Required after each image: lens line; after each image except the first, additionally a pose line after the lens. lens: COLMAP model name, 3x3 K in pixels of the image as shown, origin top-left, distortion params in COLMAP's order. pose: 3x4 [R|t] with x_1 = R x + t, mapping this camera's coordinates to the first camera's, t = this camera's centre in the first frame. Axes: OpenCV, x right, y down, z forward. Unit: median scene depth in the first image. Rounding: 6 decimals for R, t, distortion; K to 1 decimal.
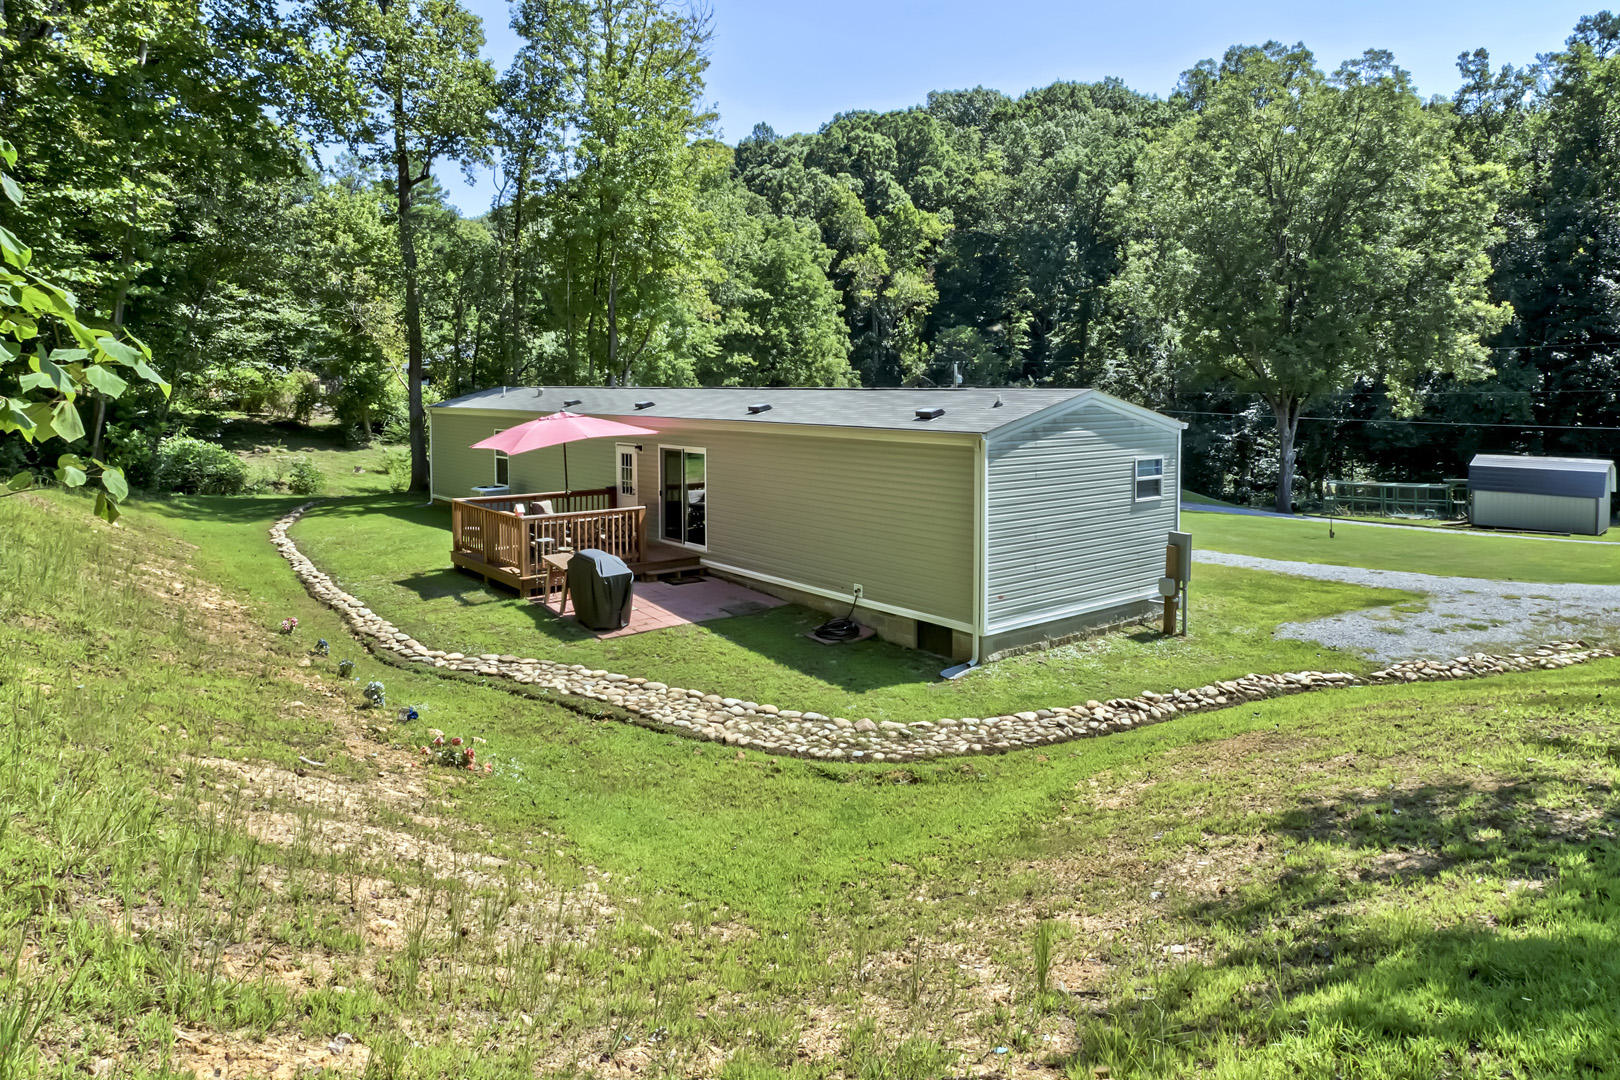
lens RADIAL K [[980.7, 0, 810.0], [0, 980.7, 540.0], [0, 0, 1]] dist [-0.196568, 0.000658]
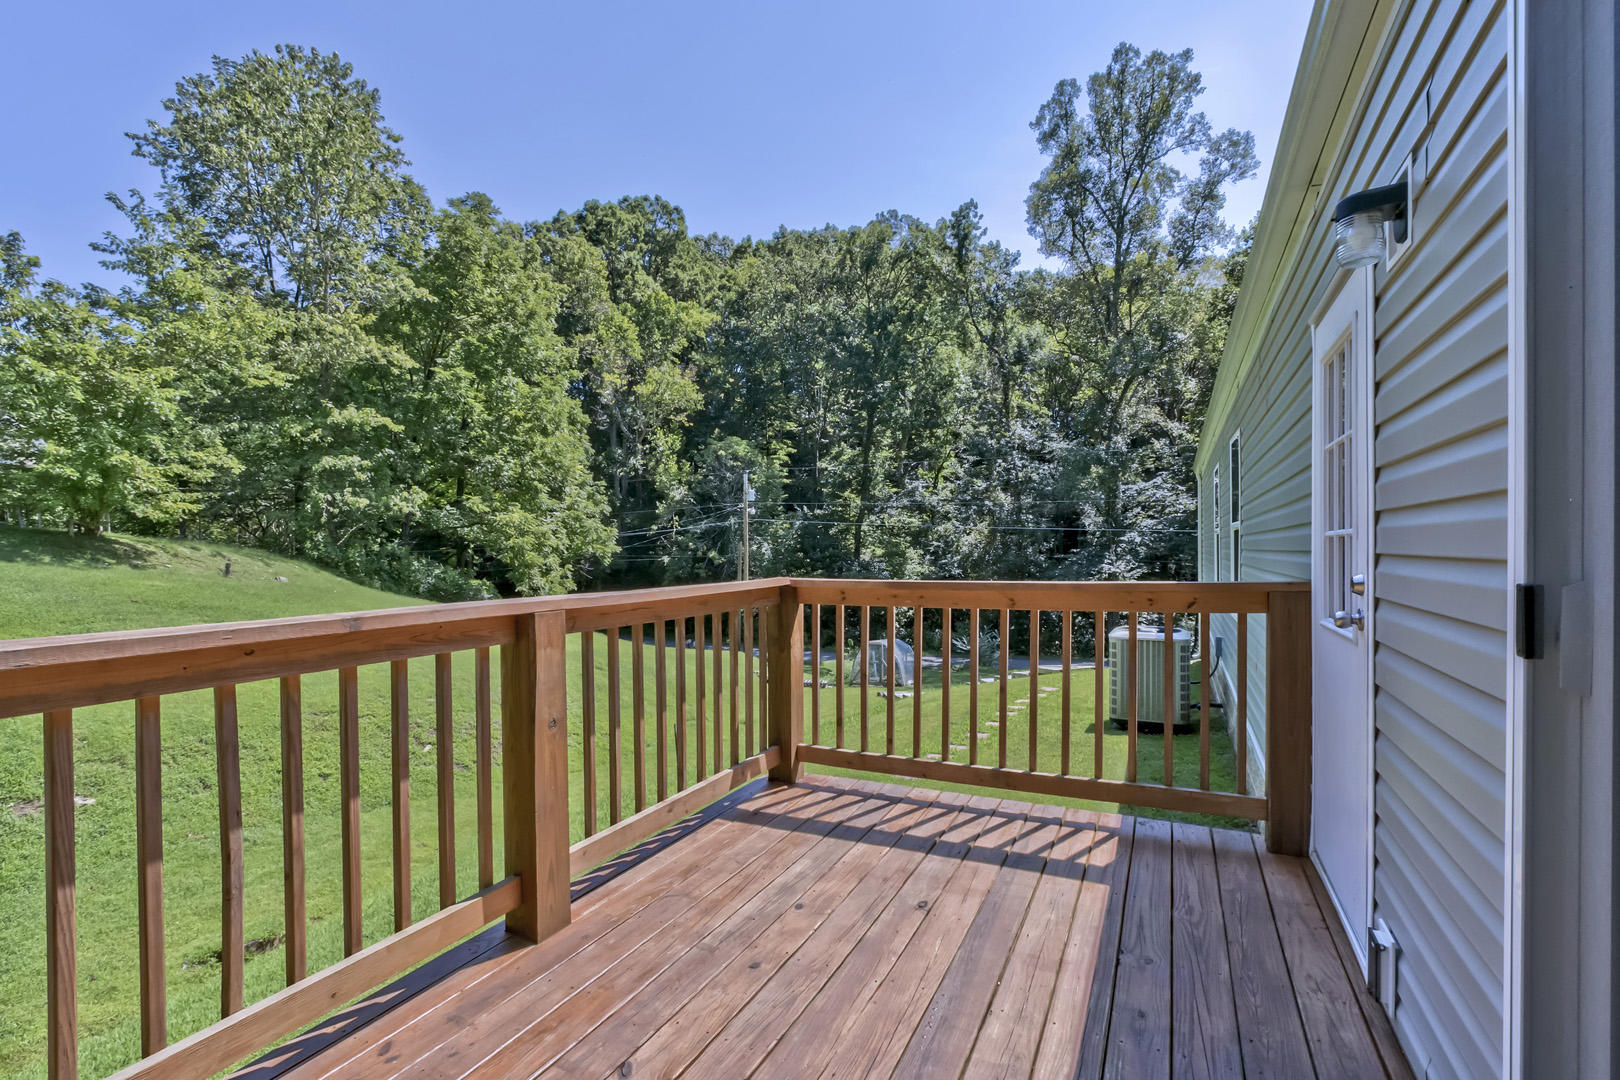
lens RADIAL K [[750.7, 0, 816.5], [0, 750.7, 555.8], [0, 0, 1]] dist [-0.011709, 0.003372]
pose [[0.939888, -0.002176, 0.341476, 0.009641], [0.050839, 0.989727, -0.133623, -0.039100], [-0.337677, 0.142951, 0.930344, 0.404070]]
